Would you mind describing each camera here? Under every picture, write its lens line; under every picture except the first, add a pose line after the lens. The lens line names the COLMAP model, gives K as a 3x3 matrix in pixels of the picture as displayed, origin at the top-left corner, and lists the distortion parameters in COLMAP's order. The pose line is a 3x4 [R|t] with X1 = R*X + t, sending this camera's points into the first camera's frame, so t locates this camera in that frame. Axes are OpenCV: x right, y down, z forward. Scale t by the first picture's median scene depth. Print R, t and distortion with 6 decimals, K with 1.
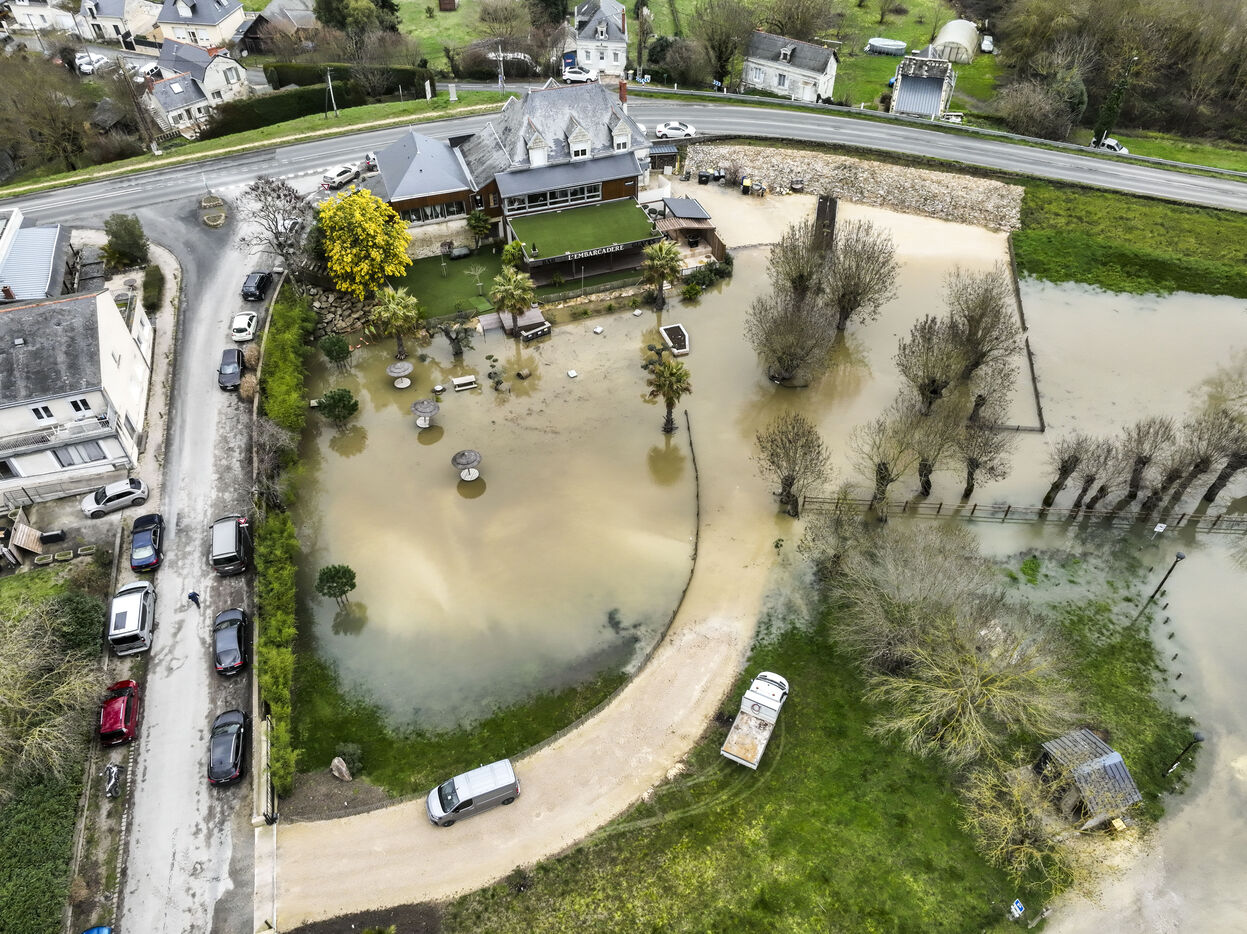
lens RADIAL K [[878.7, 0, 623.5], [0, 878.7, 467.0], [0, 0, 1]] dist [0.001960, 0.017203]
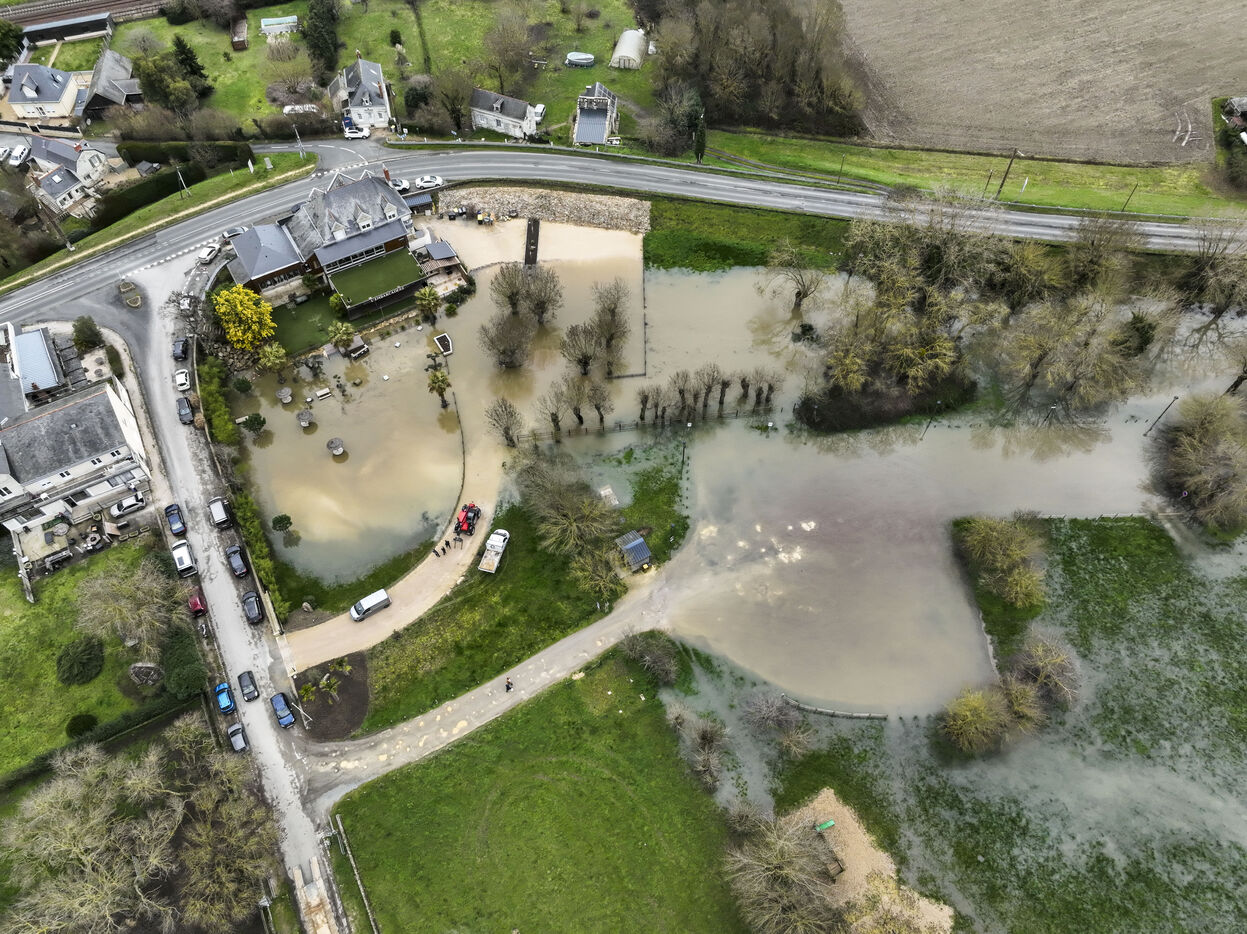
lens RADIAL K [[878.7, 0, 623.5], [0, 878.7, 467.0], [0, 0, 1]] dist [0.001960, 0.017203]
pose [[0.978480, -0.168136, 0.119614, 0.156282], [0.143076, 0.970544, 0.193840, -0.195644], [-0.148682, -0.172555, 0.973714, -0.754780]]
